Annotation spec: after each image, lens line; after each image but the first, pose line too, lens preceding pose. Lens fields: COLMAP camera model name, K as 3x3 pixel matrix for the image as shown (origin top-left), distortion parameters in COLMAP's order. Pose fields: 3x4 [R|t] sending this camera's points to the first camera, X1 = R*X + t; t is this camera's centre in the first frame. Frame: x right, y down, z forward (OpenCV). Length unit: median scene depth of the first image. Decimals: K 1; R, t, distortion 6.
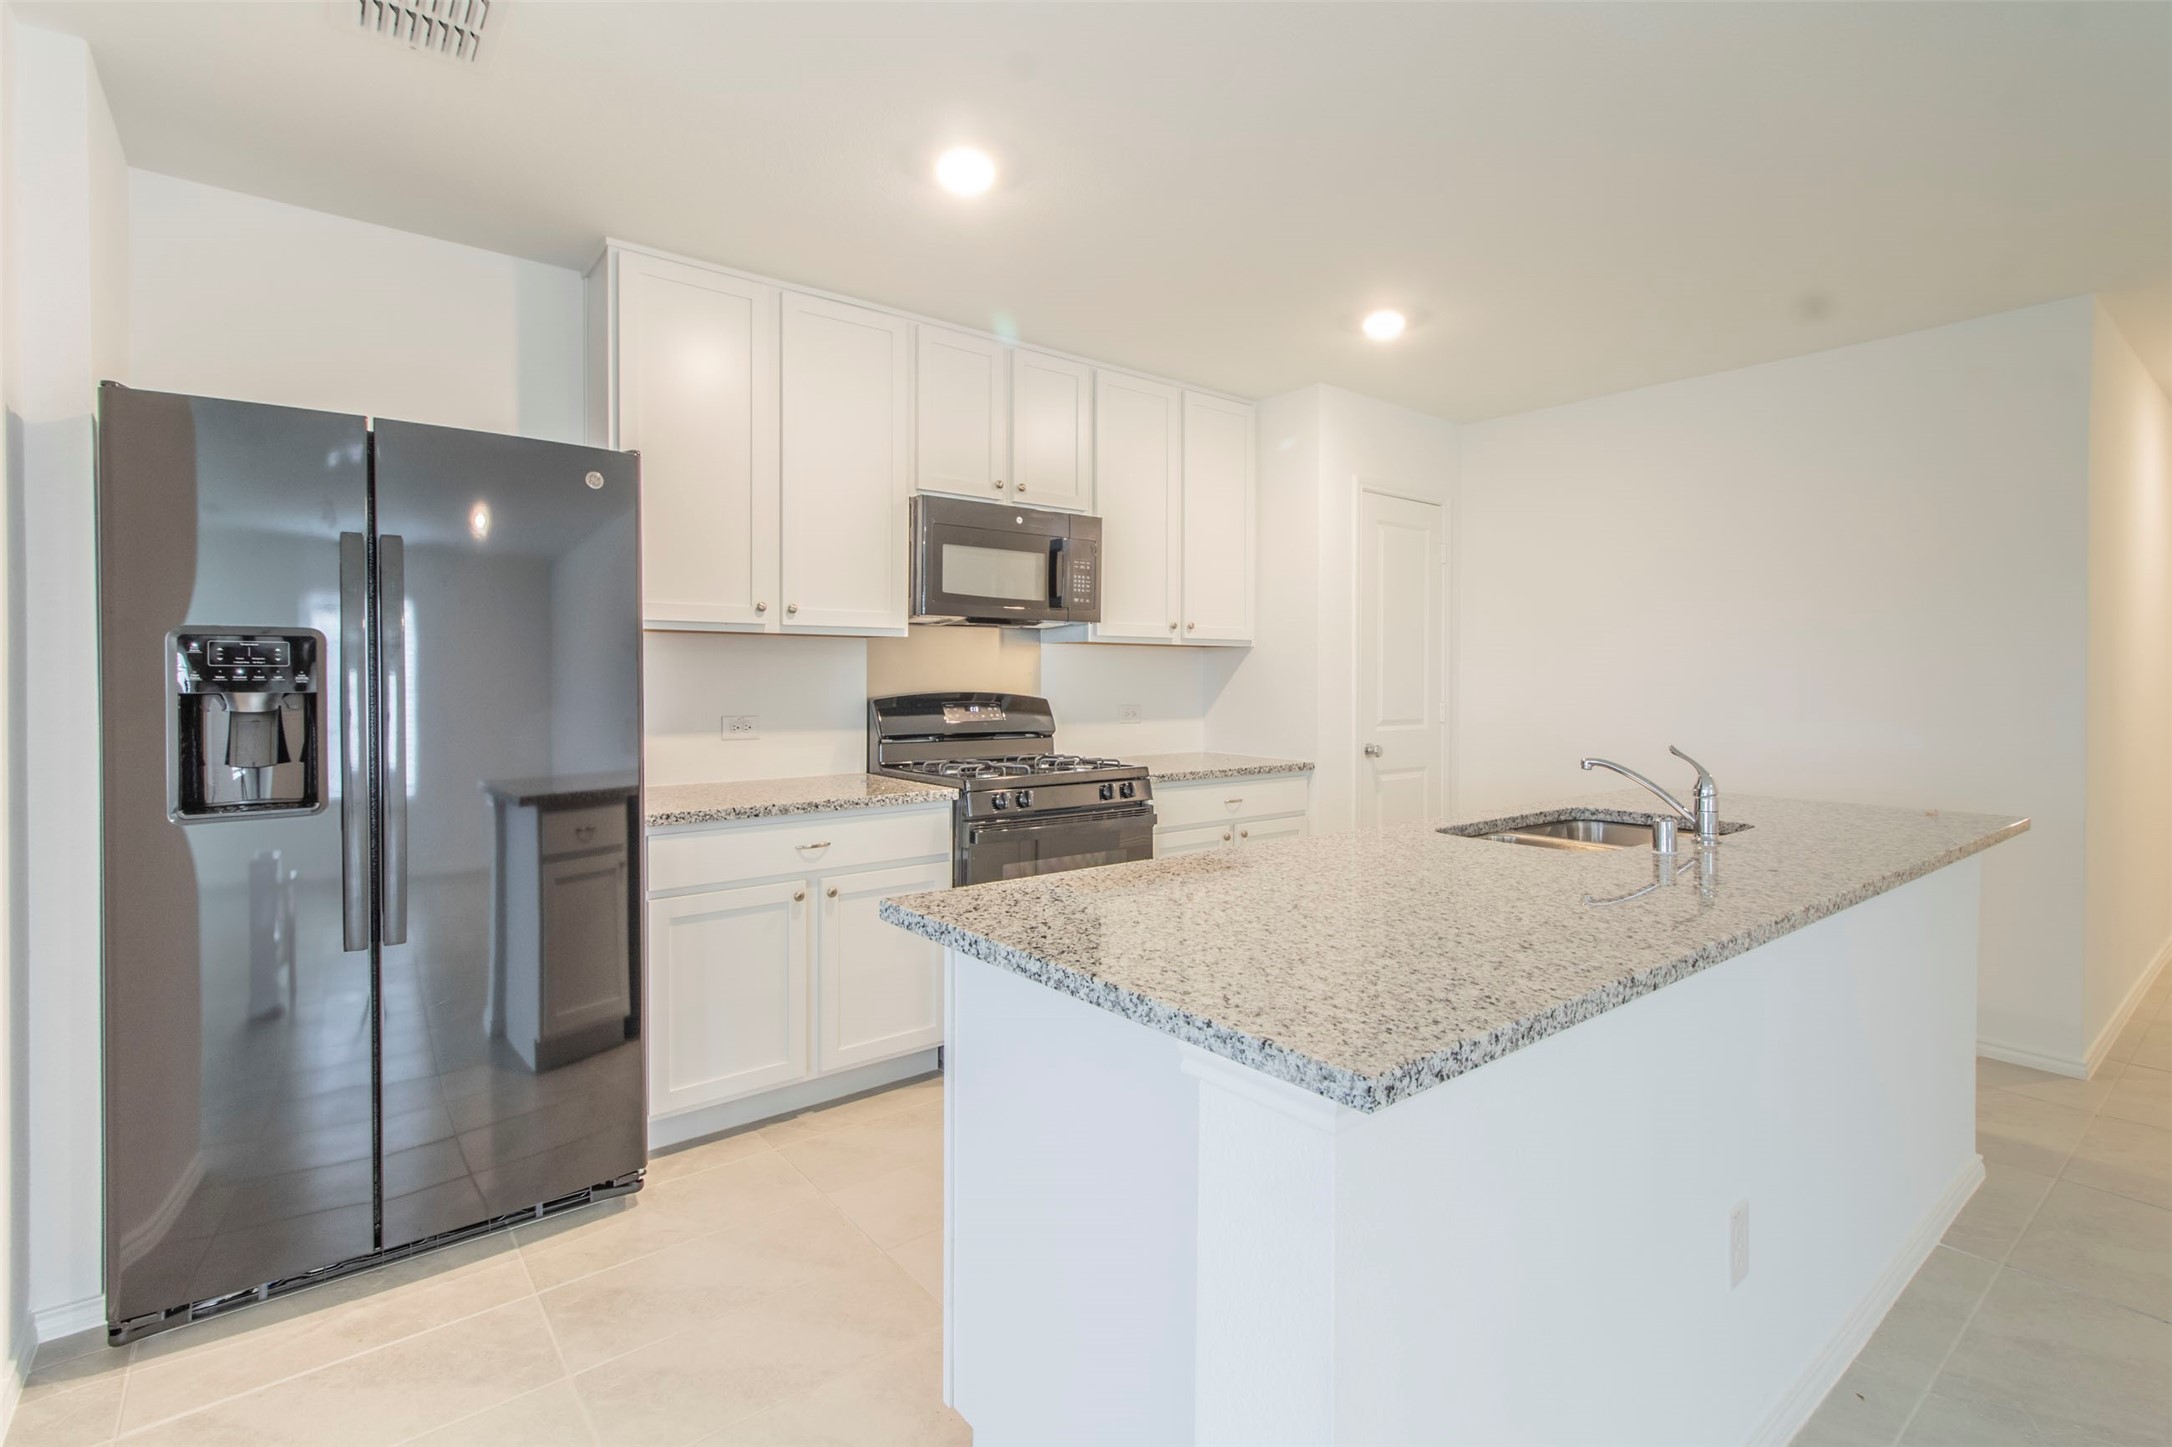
lens RADIAL K [[1005.8, 0, 1091.9], [0, 1005.8, 686.1], [0, 0, 1]] dist [0.000510, -0.010015]
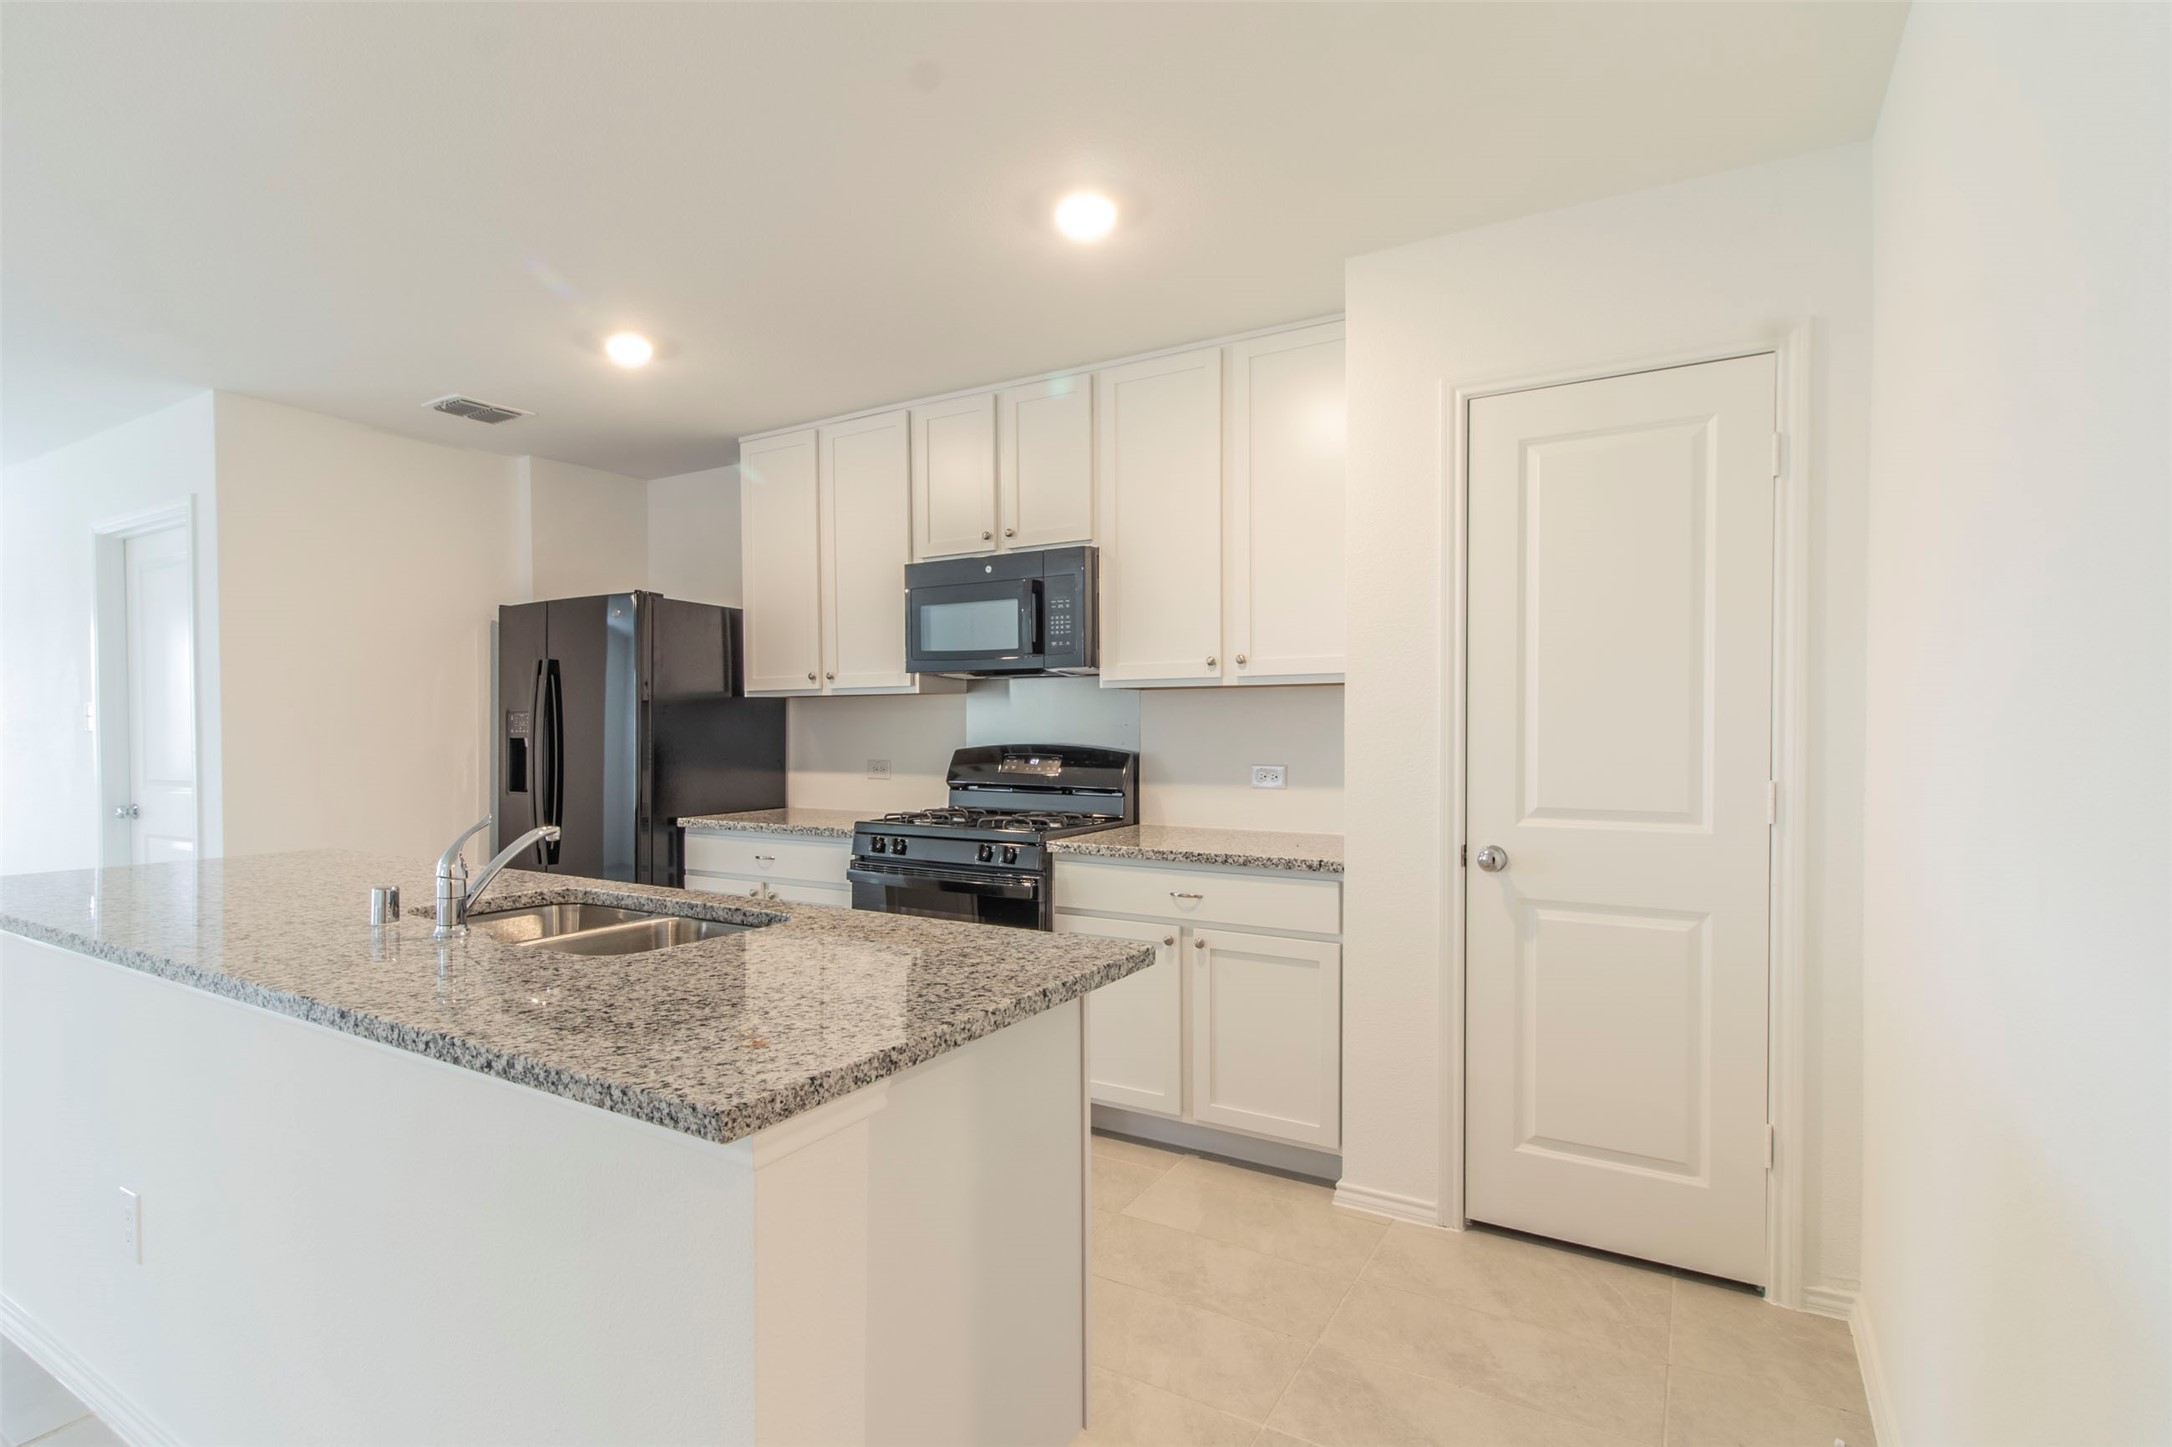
lens RADIAL K [[1039.1, 0, 1075.9], [0, 1039.1, 755.4], [0, 0, 1]] dist [-0.001296, -0.000259]
pose [[0.350100, 0.021631, -0.936462, 0.900507], [-0.005479, 0.999764, 0.021045, -0.004961], [0.936696, -0.002237, 0.350136, 0.714642]]
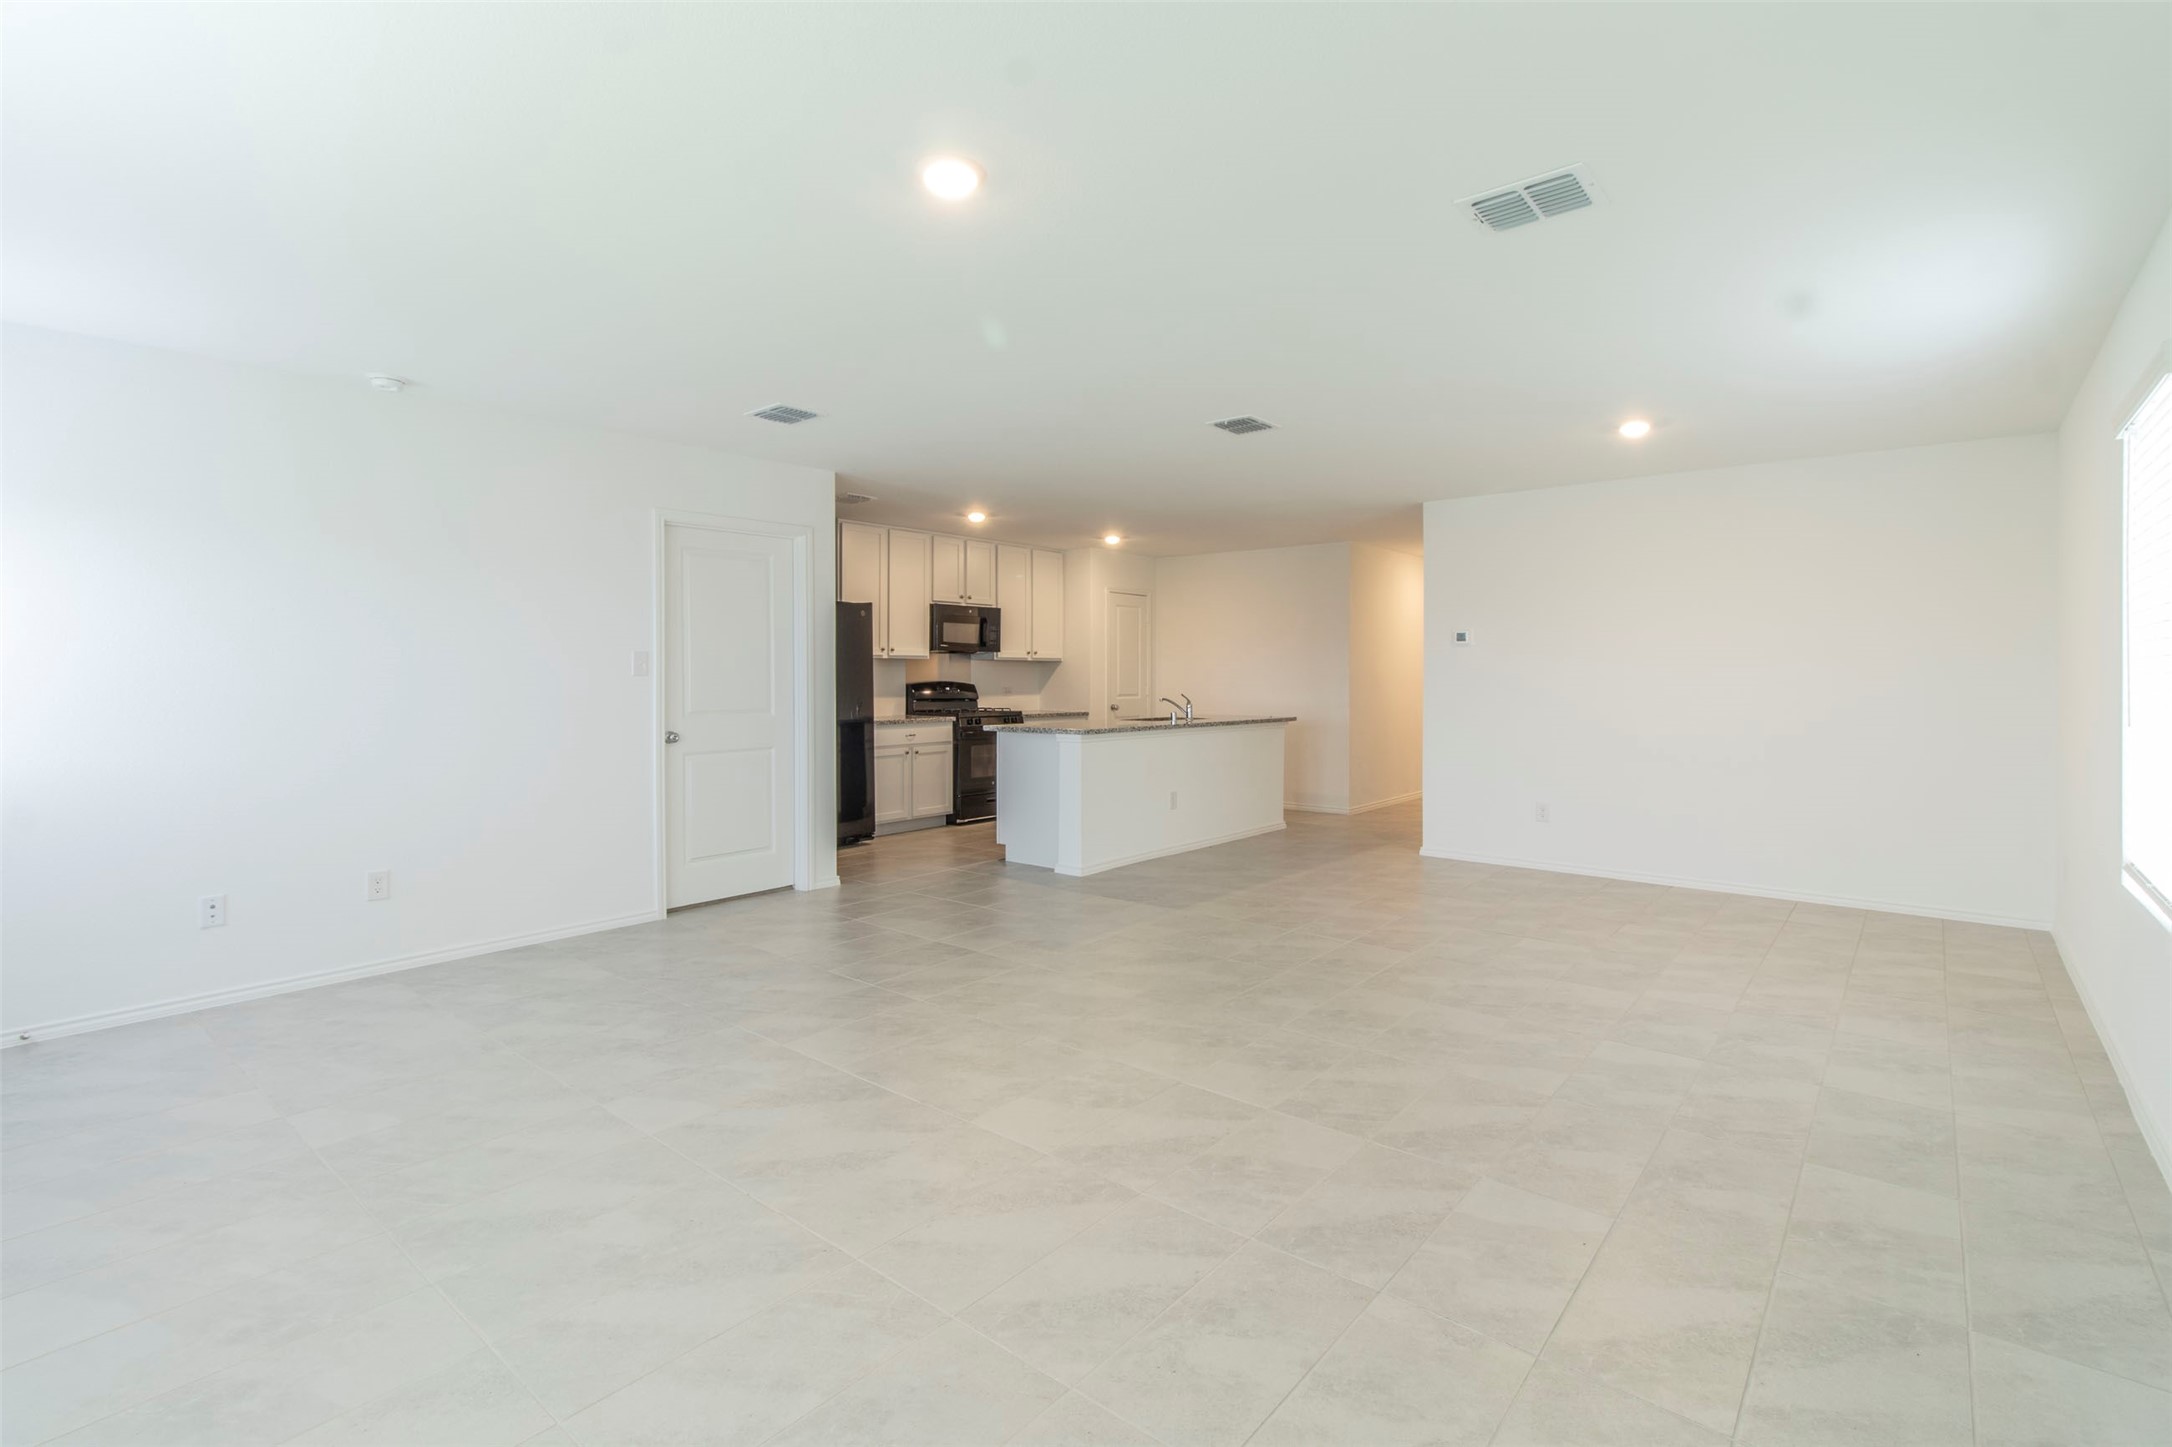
lens RADIAL K [[1005.8, 0, 1091.9], [0, 1005.8, 686.1], [0, 0, 1]] dist [0.000510, -0.010015]
pose [[0.979714, -0.003586, 0.200368, -0.270810], [0.003118, 0.999992, 0.002650, 0.012581], [-0.200376, -0.001972, 0.979717, -1.458649]]
